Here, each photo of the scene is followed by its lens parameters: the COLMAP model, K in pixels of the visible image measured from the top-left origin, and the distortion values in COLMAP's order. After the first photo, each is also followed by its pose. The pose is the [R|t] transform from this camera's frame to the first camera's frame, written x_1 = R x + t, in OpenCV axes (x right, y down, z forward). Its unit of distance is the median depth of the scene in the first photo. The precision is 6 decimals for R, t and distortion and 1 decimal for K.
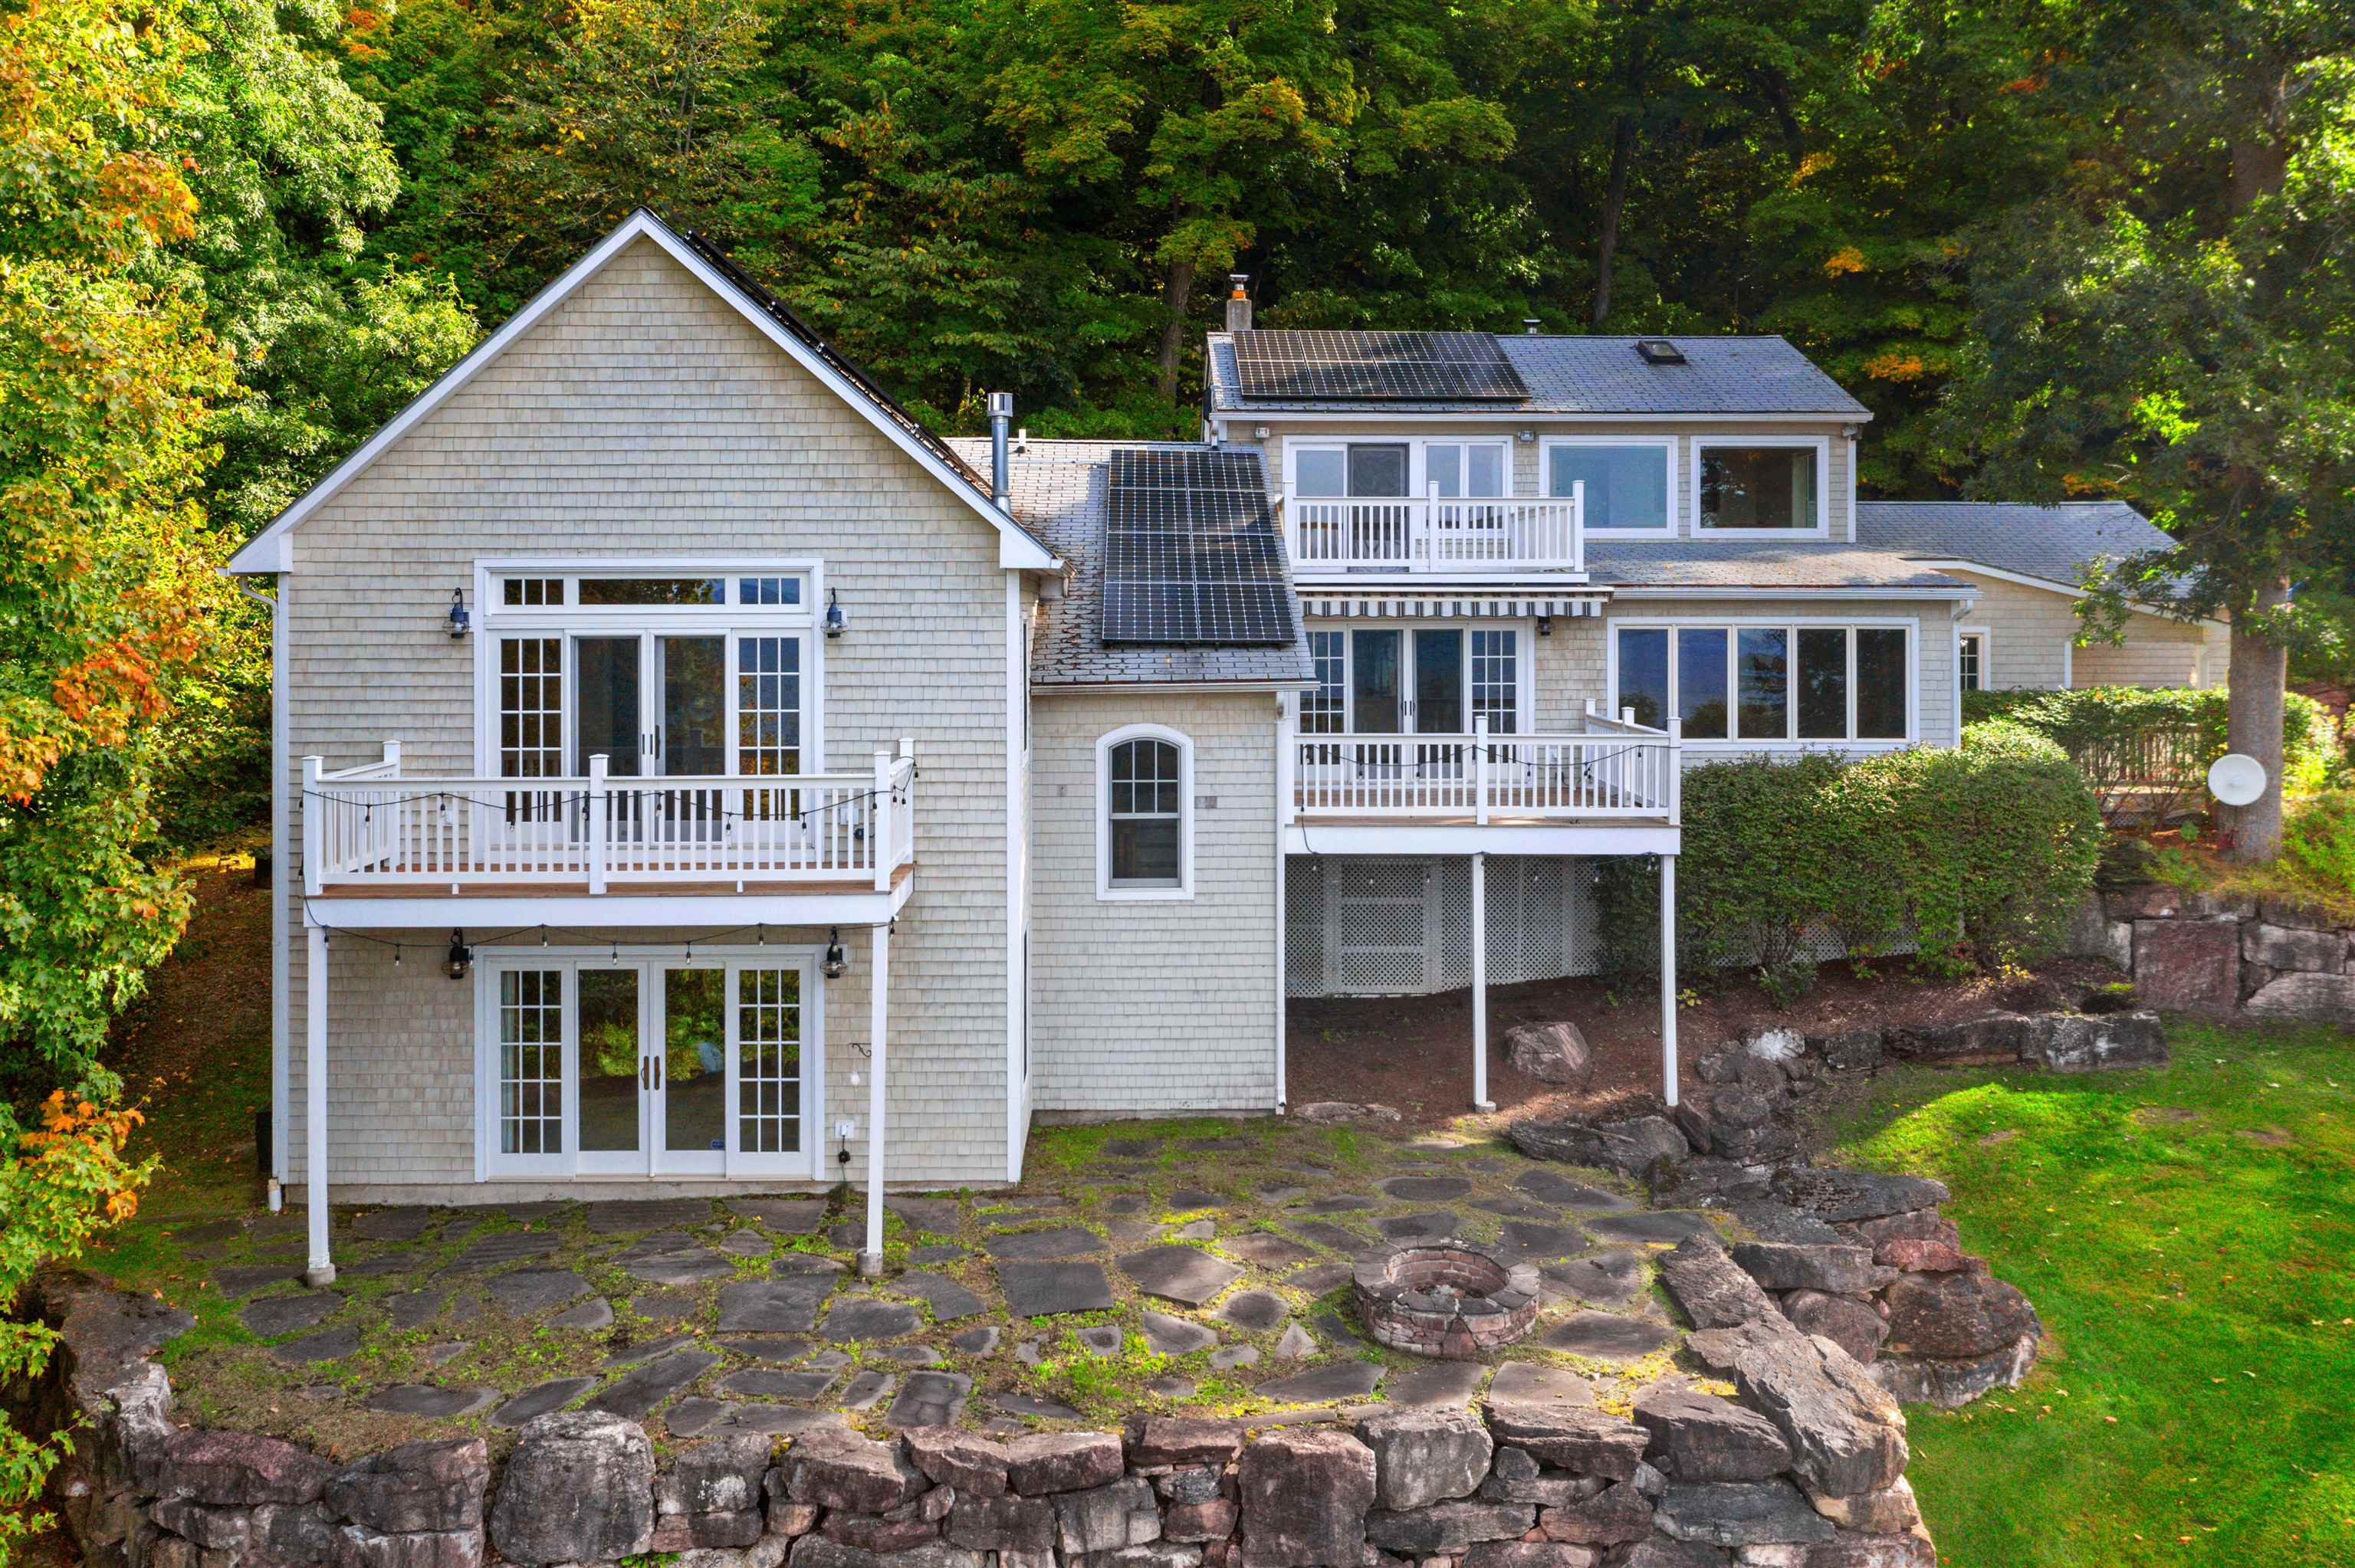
lens RADIAL K [[1895.0, 0, 1177.5], [0, 1895.0, 784.0], [0, 0, 1]] dist [-0.012278, -0.002298]
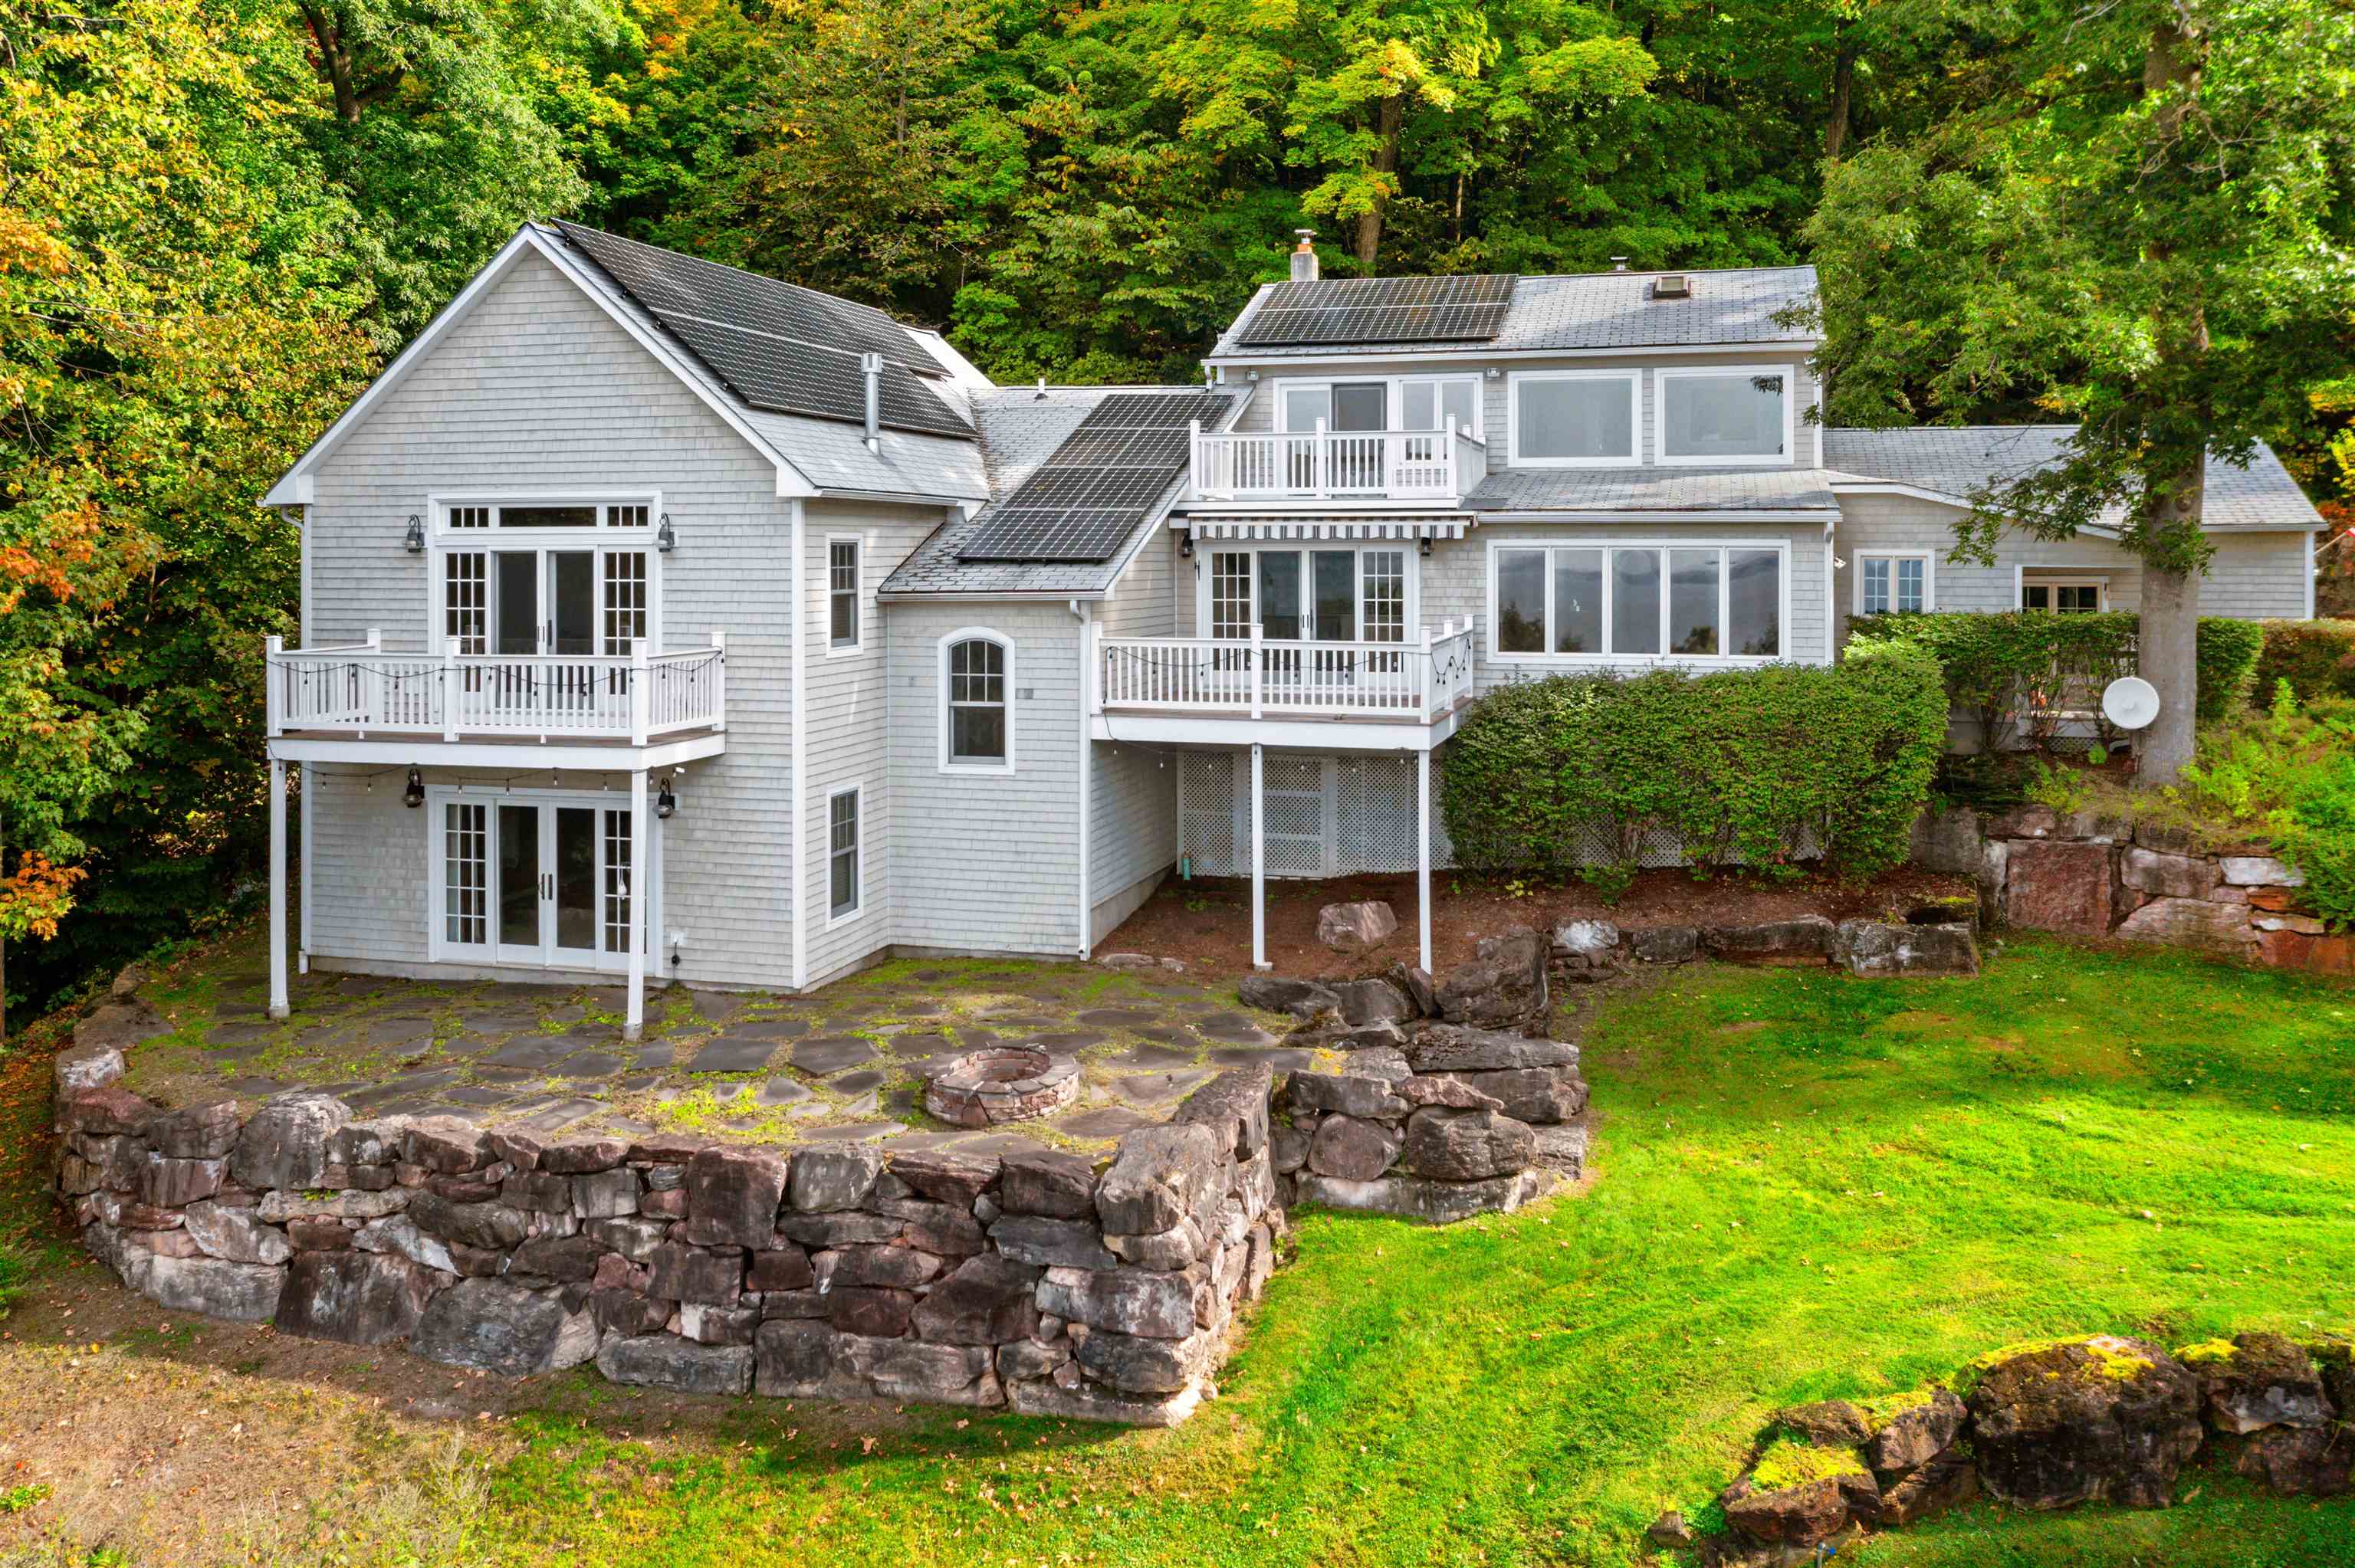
lens RADIAL K [[1881.6, 0, 1179.8], [0, 1881.6, 752.9], [0, 0, 1]] dist [-0.006598, 0.004846]
pose [[0.959165, 0.030007, -0.281251, 0.436729], [-0.025196, 0.999468, 0.020709, 0.019682], [0.281723, -0.012777, 0.959411, -0.103840]]
